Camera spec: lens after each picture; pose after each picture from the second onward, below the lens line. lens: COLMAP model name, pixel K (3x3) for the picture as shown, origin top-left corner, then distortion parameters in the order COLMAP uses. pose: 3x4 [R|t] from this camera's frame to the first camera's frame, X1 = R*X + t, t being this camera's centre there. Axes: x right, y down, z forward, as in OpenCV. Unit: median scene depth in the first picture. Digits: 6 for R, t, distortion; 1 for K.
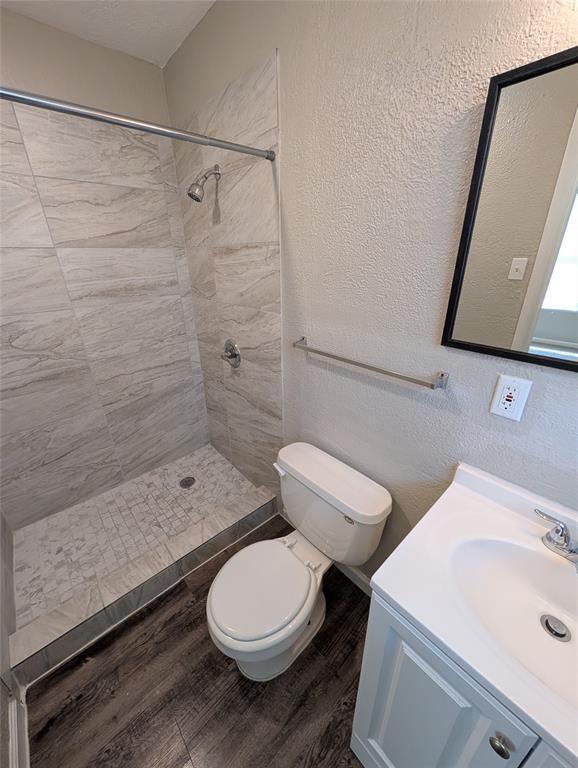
lens RADIAL K [[298.1, 0, 289.8], [0, 298.1, 383.2], [0, 0, 1]] dist [0.008892, -0.001776]
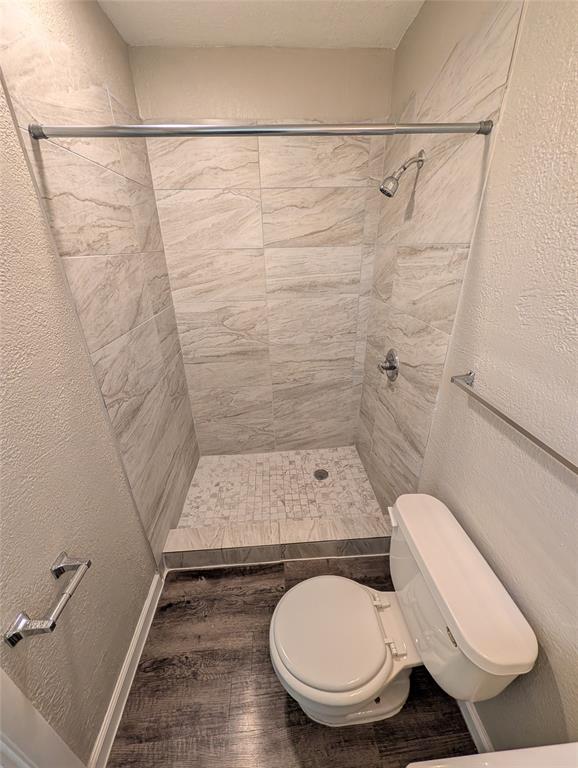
lens RADIAL K [[298.1, 0, 293.1], [0, 298.1, 382.2], [0, 0, 1]] dist [0.008892, -0.001776]
pose [[0.788785, 0.255196, -0.559189, 0.104659], [-0.233689, 0.965934, 0.111182, -0.093994], [0.568513, 0.042977, 0.821551, 0.111268]]
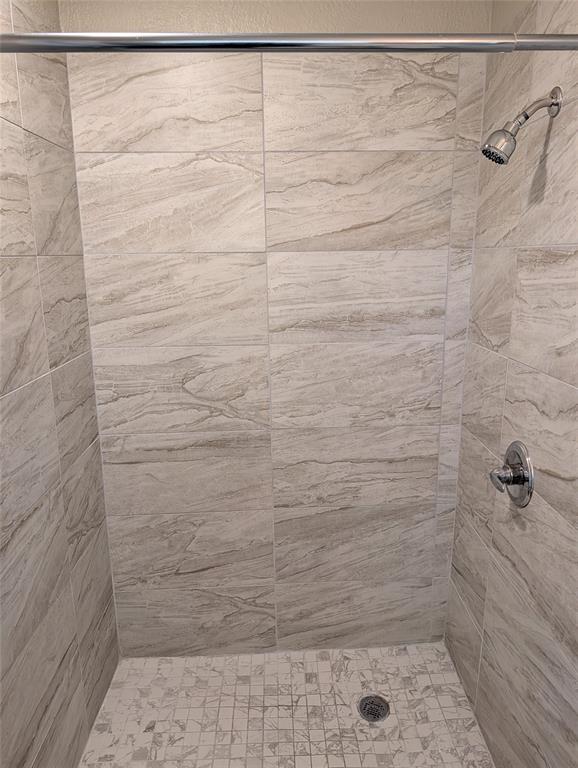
lens RADIAL K [[554.0, 0, 306.4], [0, 554.0, 388.0], [0, 0, 1]] dist [0.017210, -0.010292]
pose [[0.778101, 0.152916, -0.609242, 0.054687], [-0.248371, 0.965772, -0.074807, -0.097922], [0.576950, 0.209525, 0.789448, 0.163386]]
